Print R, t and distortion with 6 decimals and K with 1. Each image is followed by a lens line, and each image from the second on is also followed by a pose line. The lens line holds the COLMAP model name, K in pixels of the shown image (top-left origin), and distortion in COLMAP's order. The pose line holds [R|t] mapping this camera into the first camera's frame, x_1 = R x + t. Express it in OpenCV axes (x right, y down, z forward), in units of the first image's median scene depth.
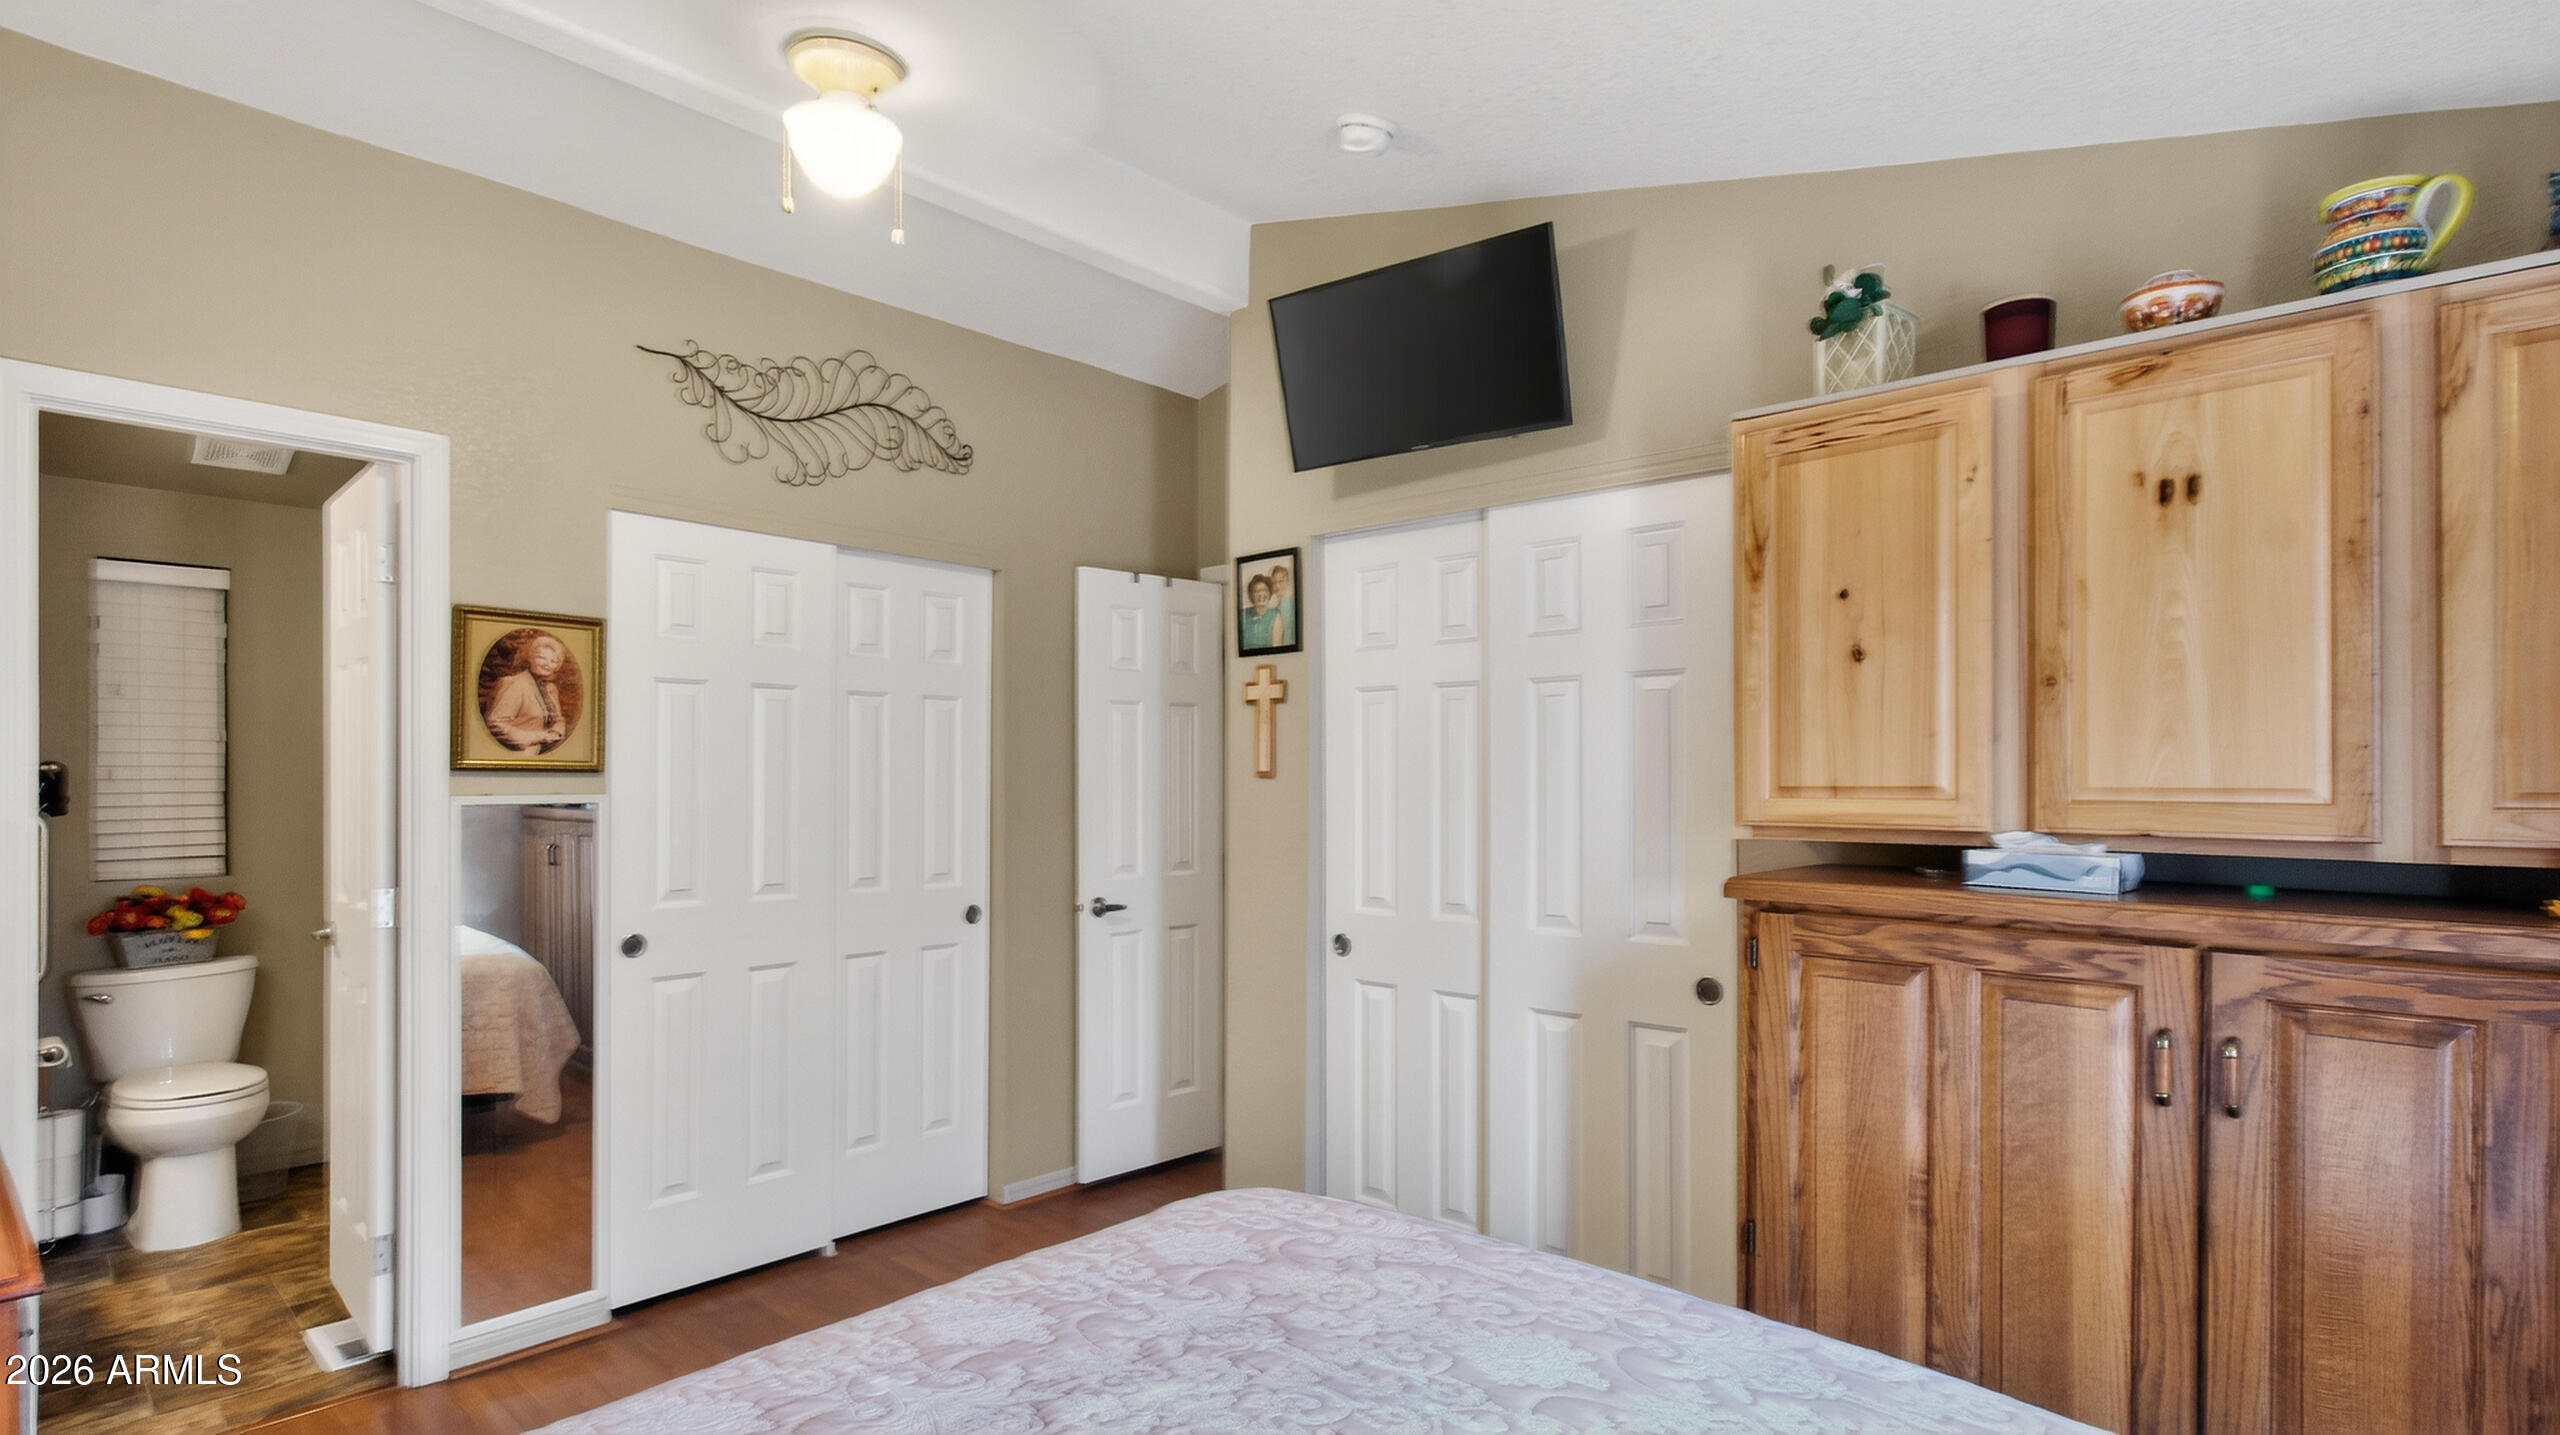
lens RADIAL K [[1227.8, 0, 1278.3], [0, 1227.8, 775.0], [0, 0, 1]] dist [-0.000245, -0.000110]
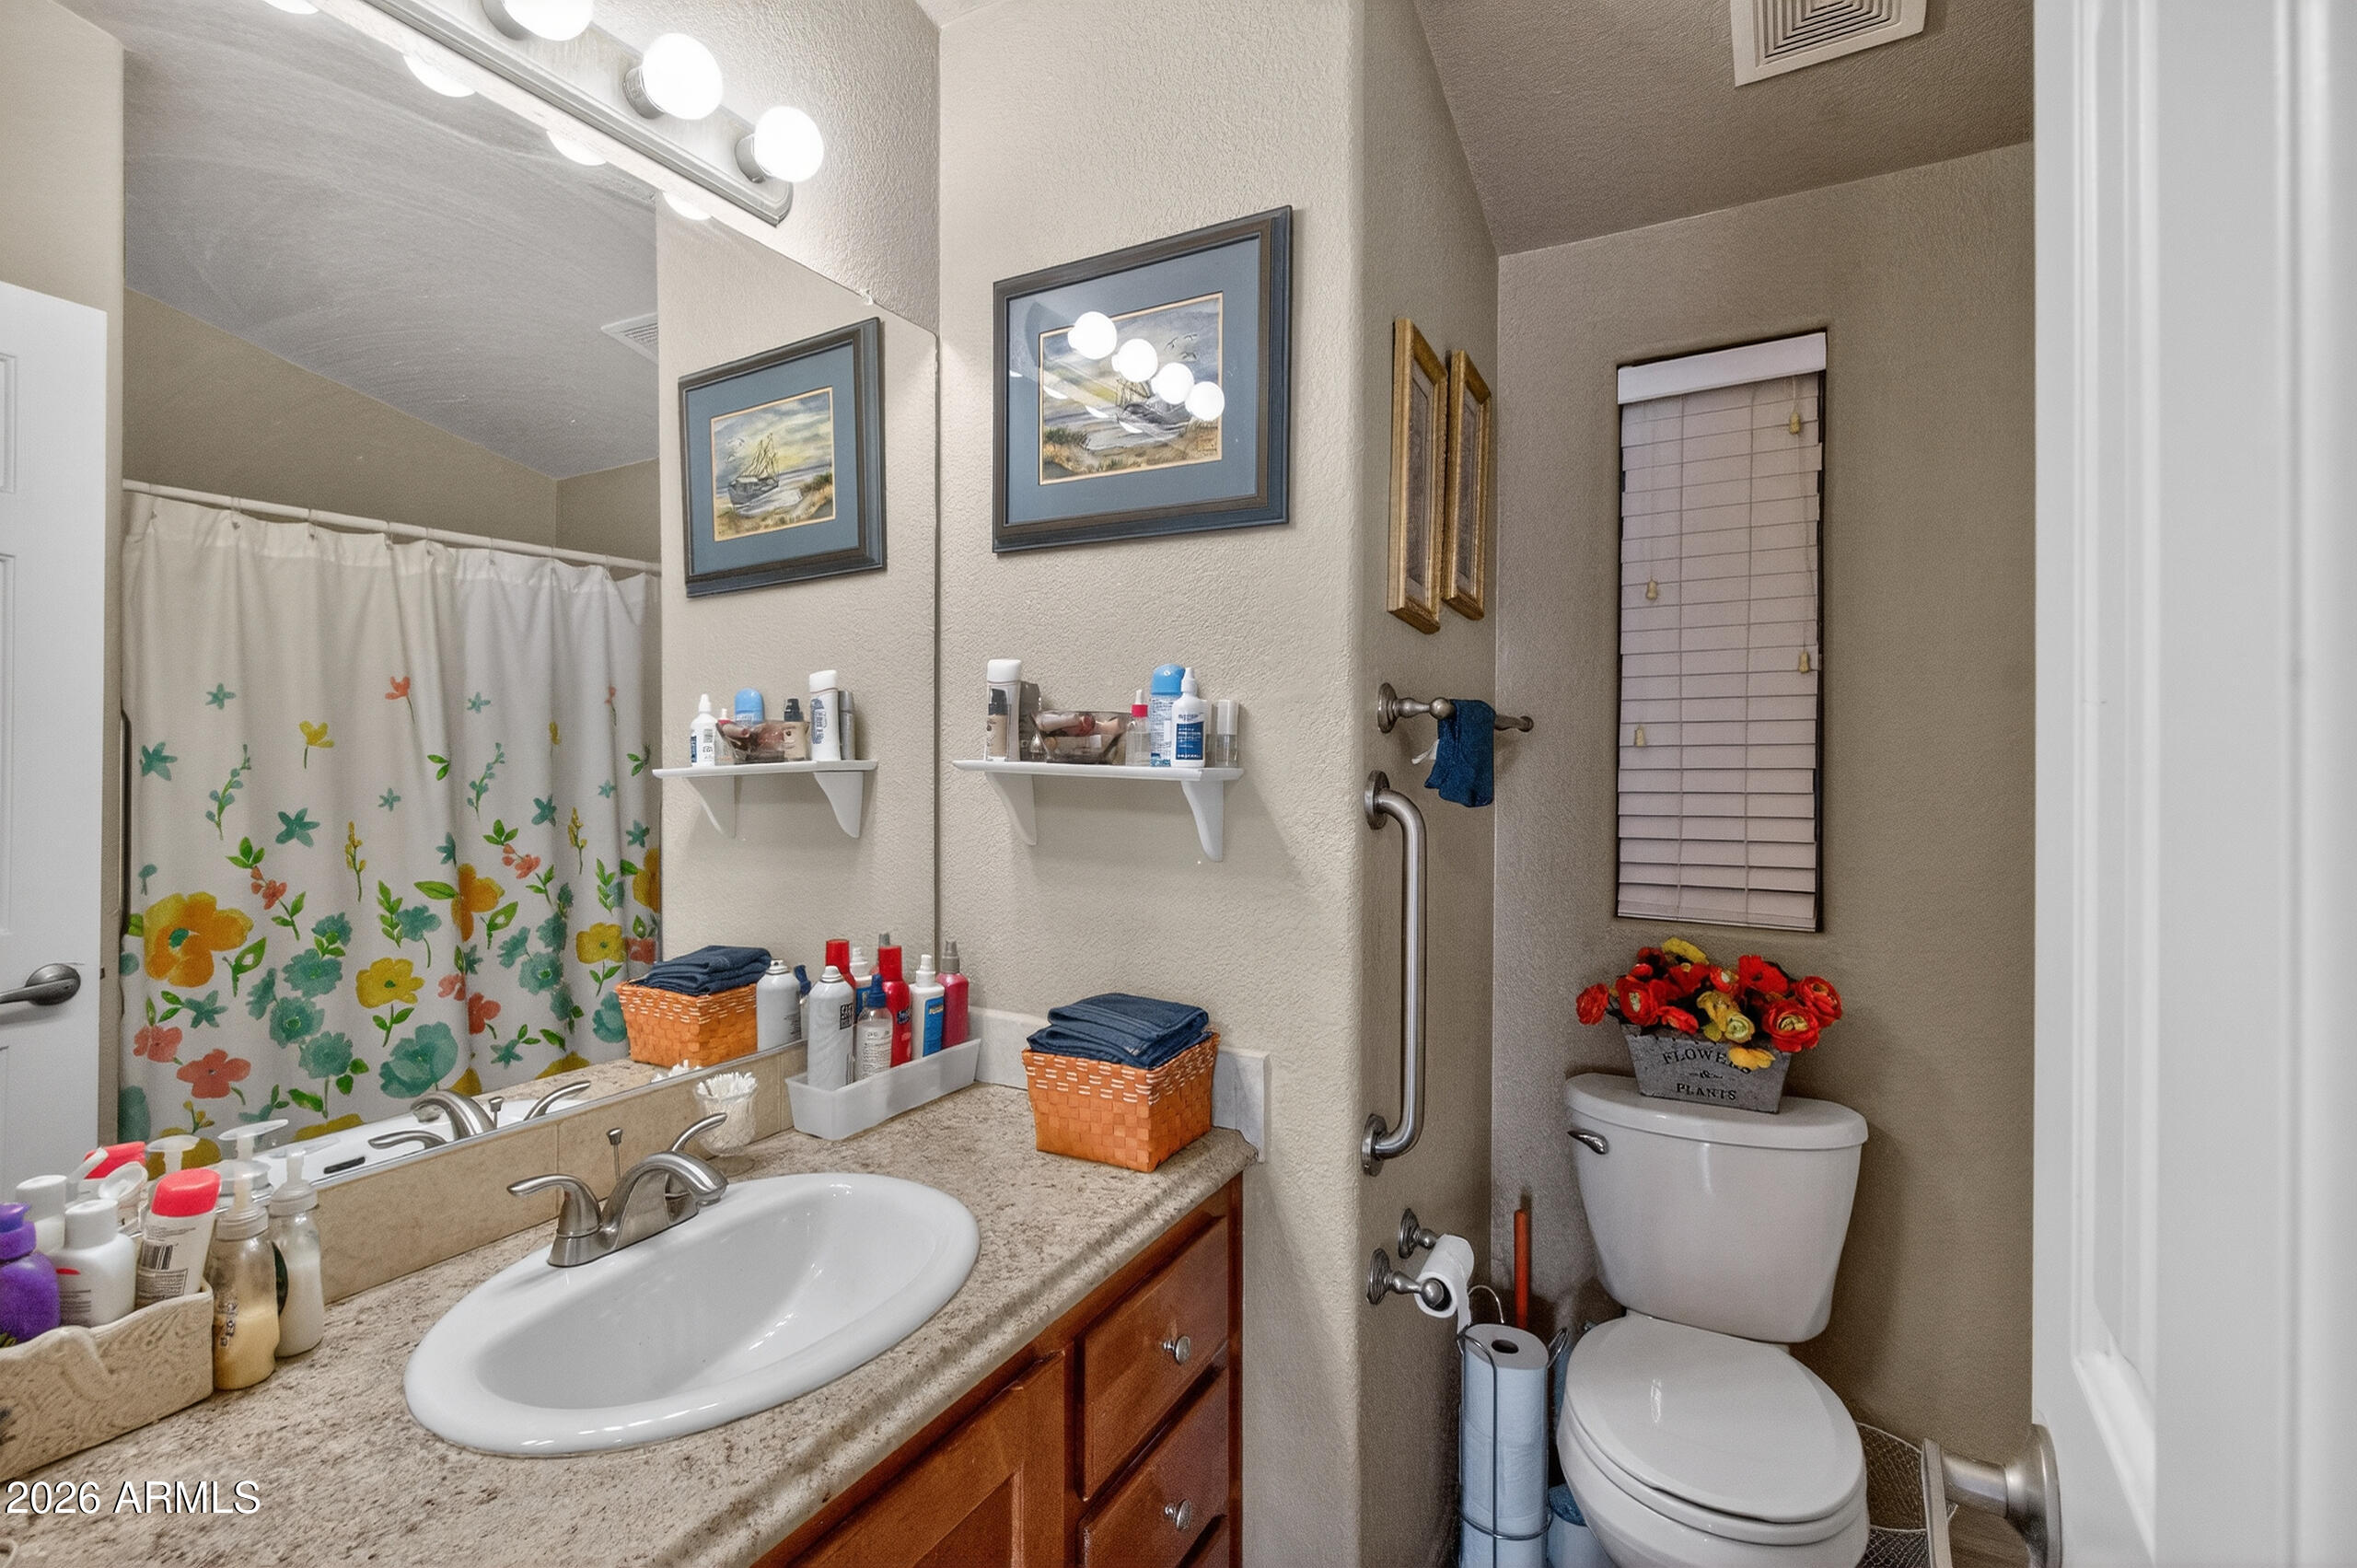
lens RADIAL K [[1007.0, 0, 1178.5], [0, 1007.0, 784.0], [0, 0, 1]] dist [0.000190, 0.000006]
pose [[0.218491, 0.000822, -0.975839, -0.528725], [-0.000676, 1.000000, 0.000692, 0.021376], [0.975839, 0.000508, 0.218492, 0.676492]]
